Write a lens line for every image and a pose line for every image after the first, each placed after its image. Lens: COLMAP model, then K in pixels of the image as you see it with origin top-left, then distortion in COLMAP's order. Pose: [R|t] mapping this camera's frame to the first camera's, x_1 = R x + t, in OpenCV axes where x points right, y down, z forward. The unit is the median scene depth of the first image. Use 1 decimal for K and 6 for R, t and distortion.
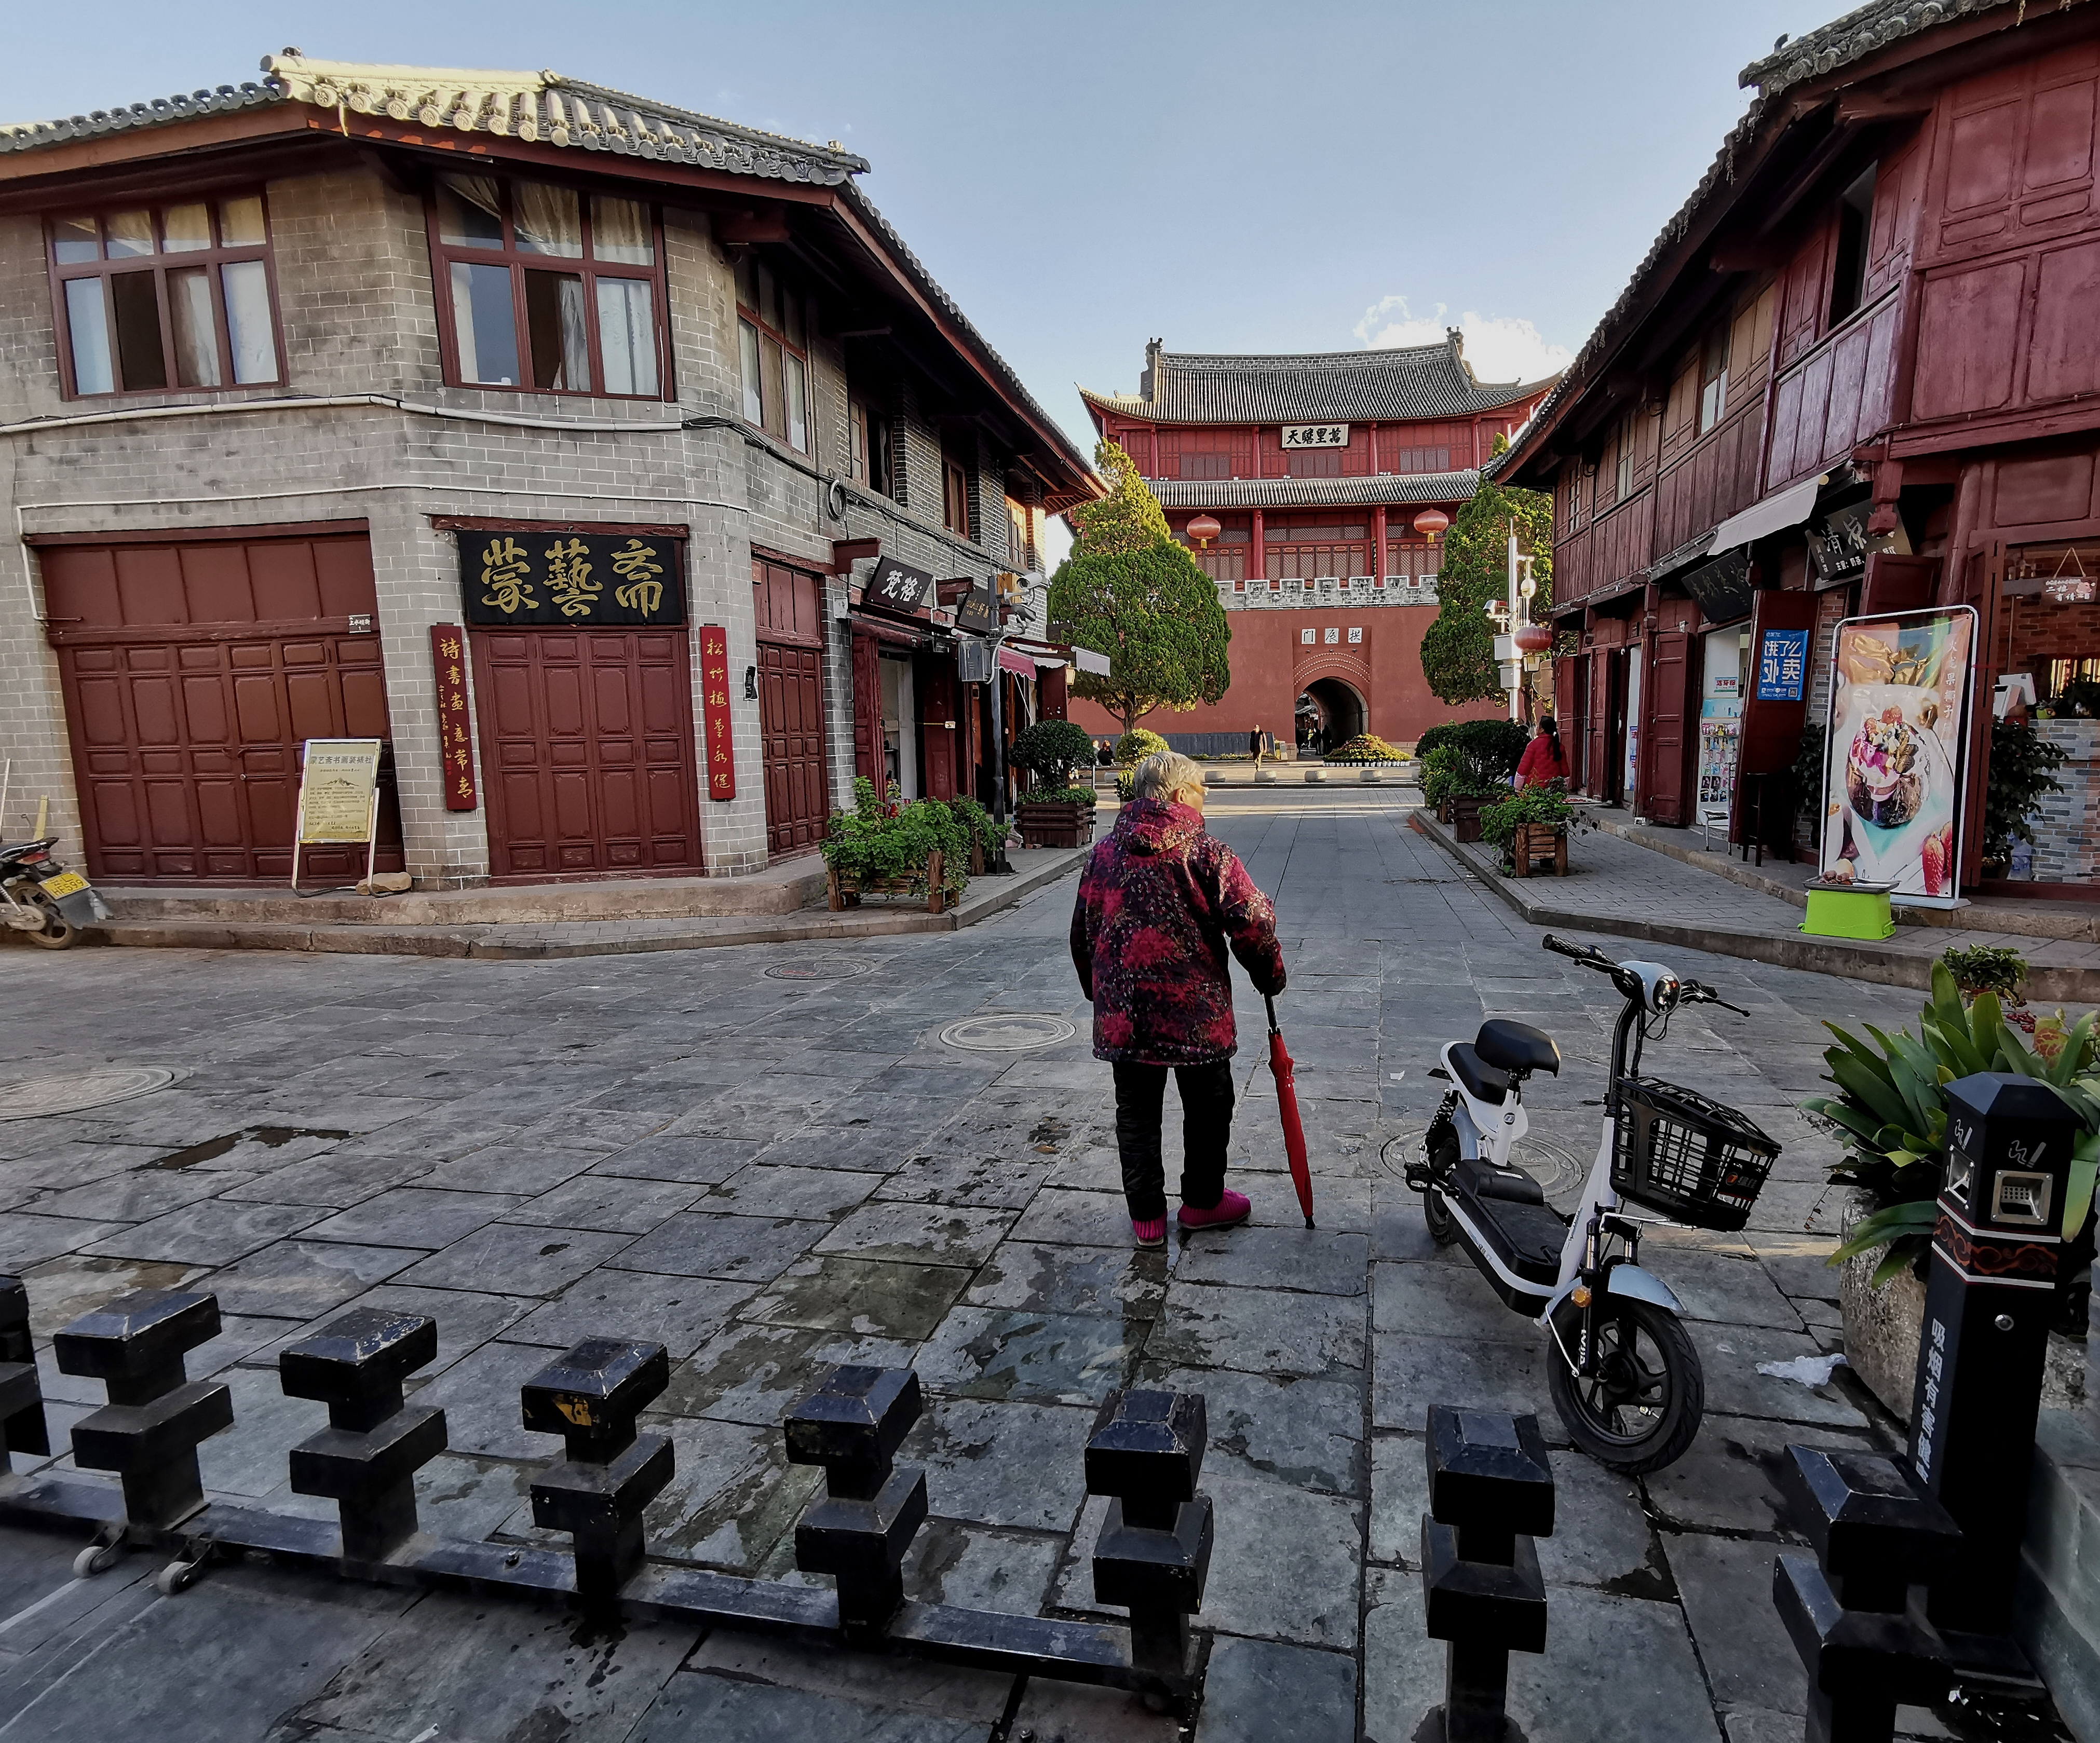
lens RADIAL K [[1213.0, 0, 1140.7], [0, 1213.0, 873.4], [0, 0, 1]] dist [-0.072009, 0.074667]
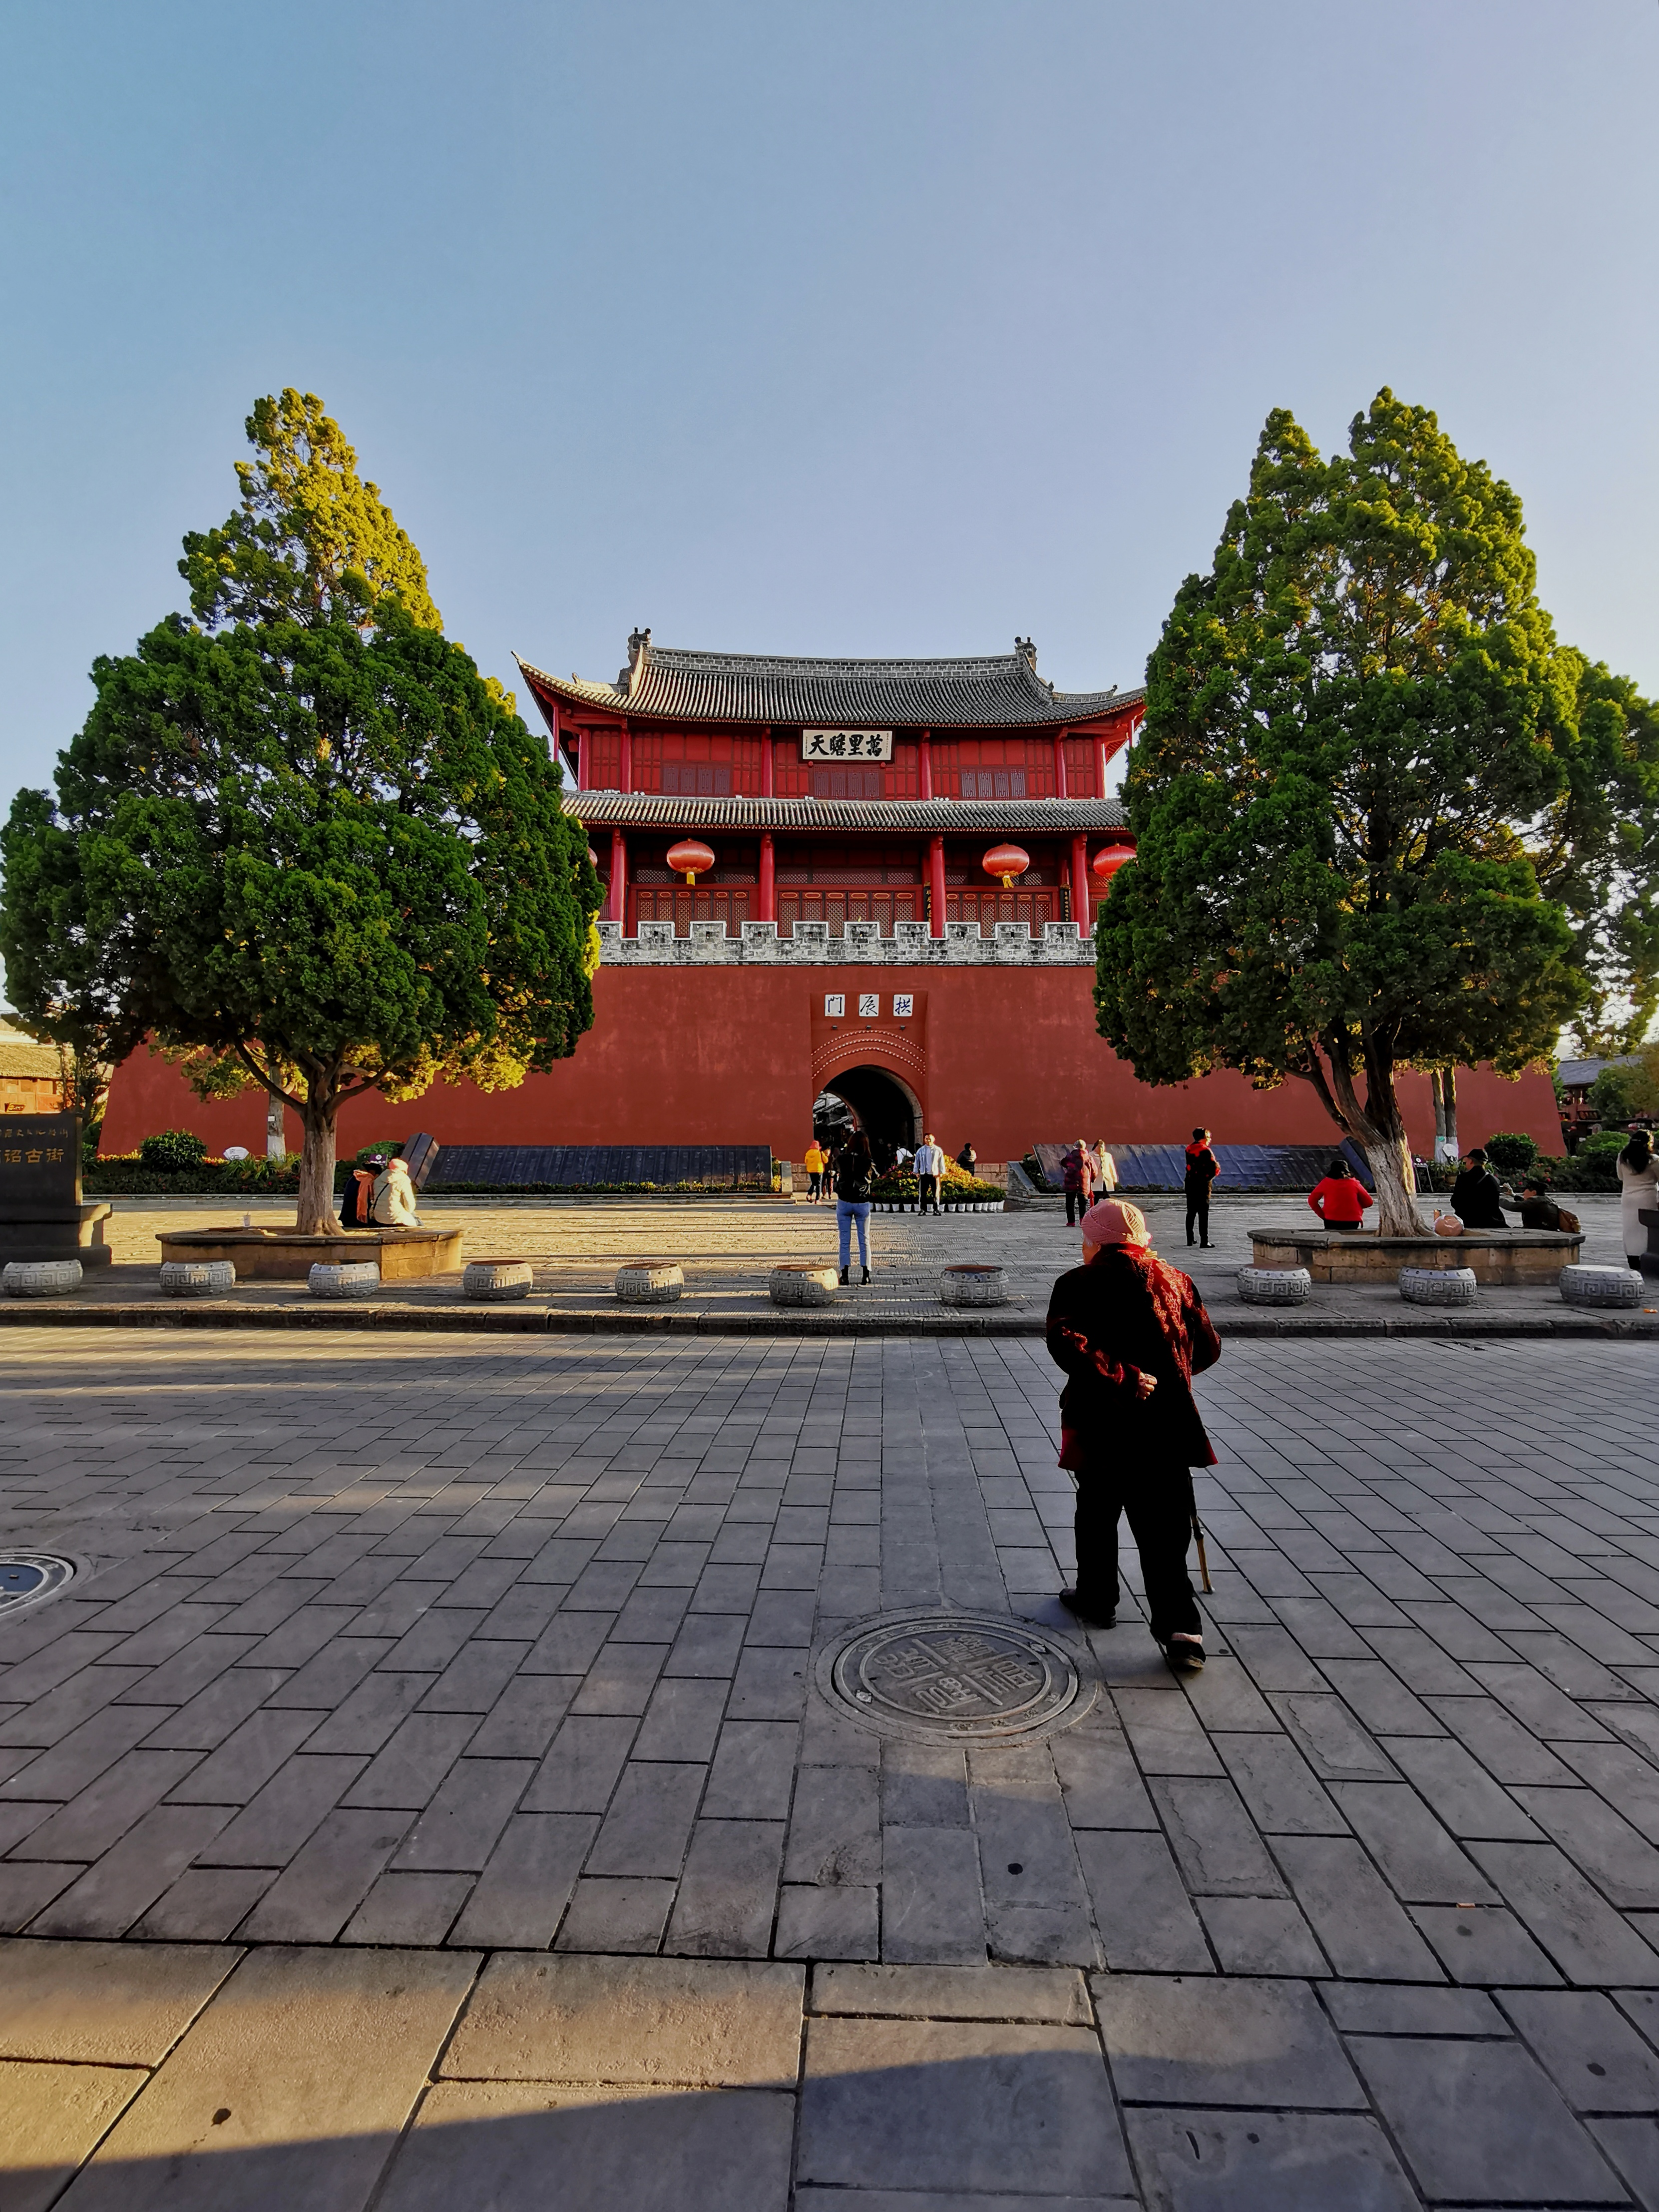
lens RADIAL K [[1110.9, 0, 839.4], [0, 1110.9, 1094.3], [0, 0, 1]] dist [-0.059327, 0.045240]
pose [[0.992385, 0.020217, 0.121501, 0.159225], [-0.000153, 0.986640, -0.162916, -0.111082], [-0.123172, 0.161657, 0.979130, 0.952955]]
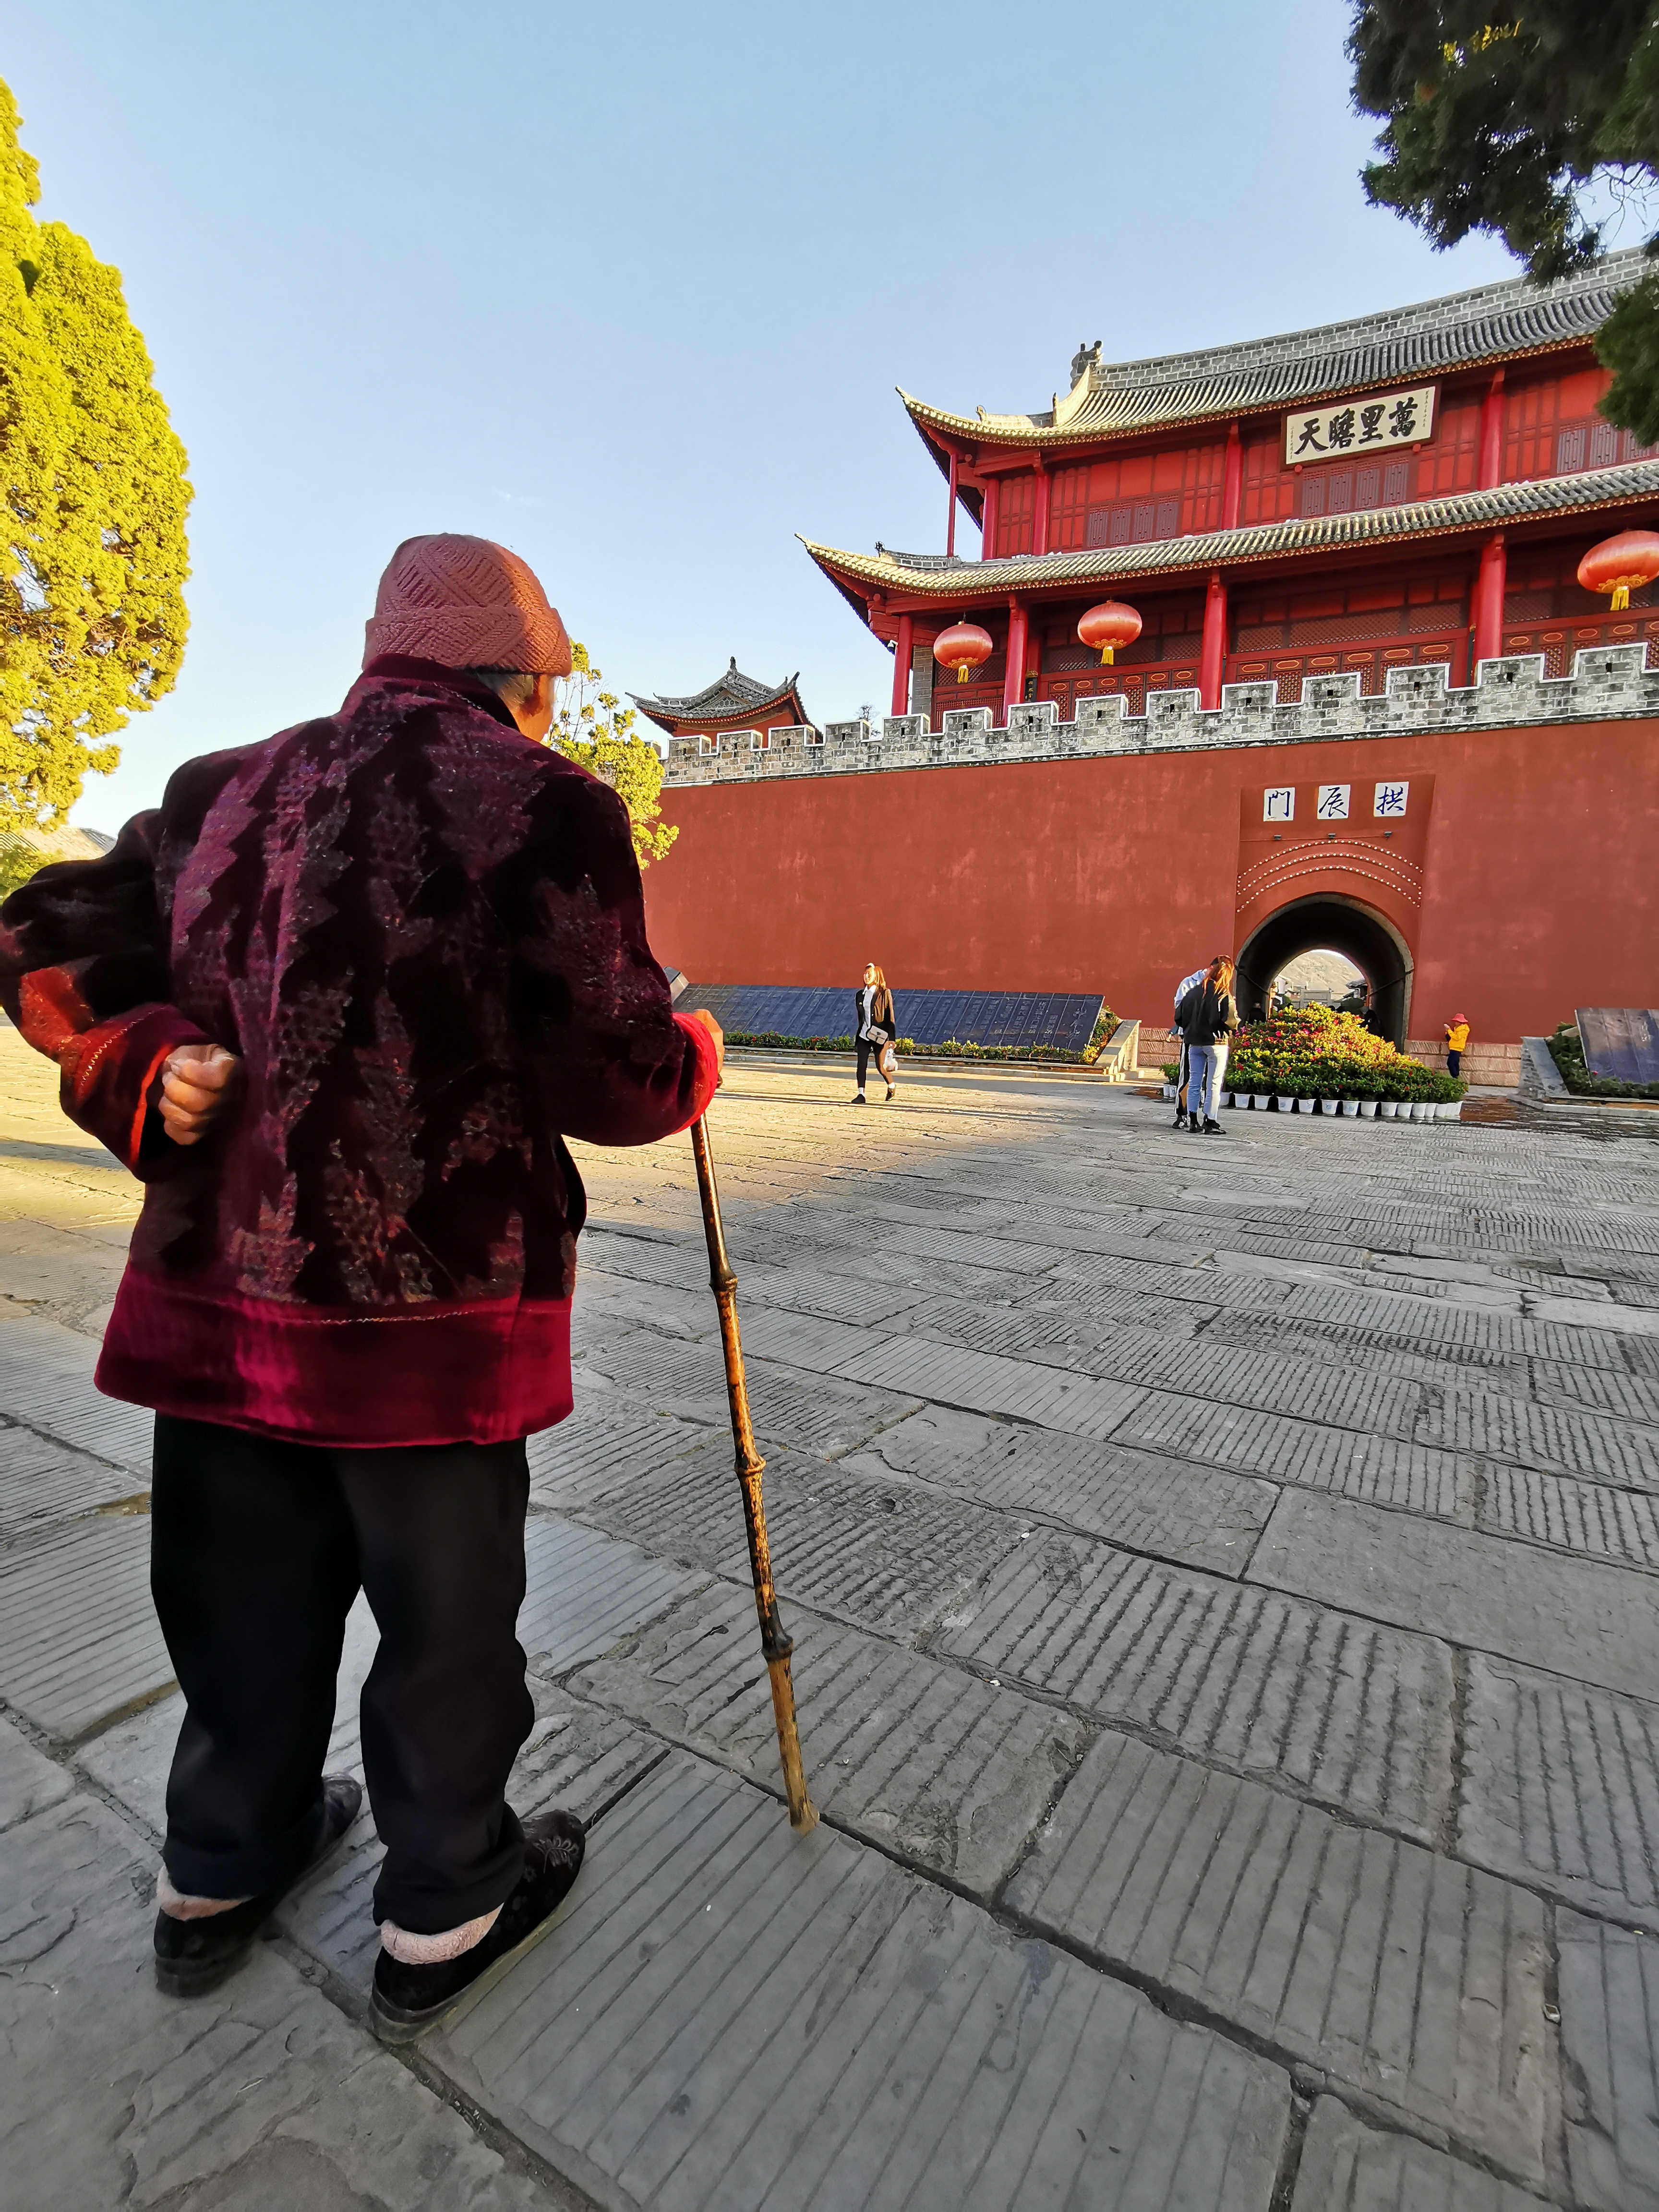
lens RADIAL K [[1054.4, 0, 825.1], [0, 1054.4, 1092.8], [0, 0, 1]] dist [-0.021535, 0.021086]
pose [[0.919365, 0.087571, -0.383534, 0.338446], [-0.103302, 0.994437, -0.020566, -0.141495], [0.379600, 0.058527, 0.923298, 1.342863]]
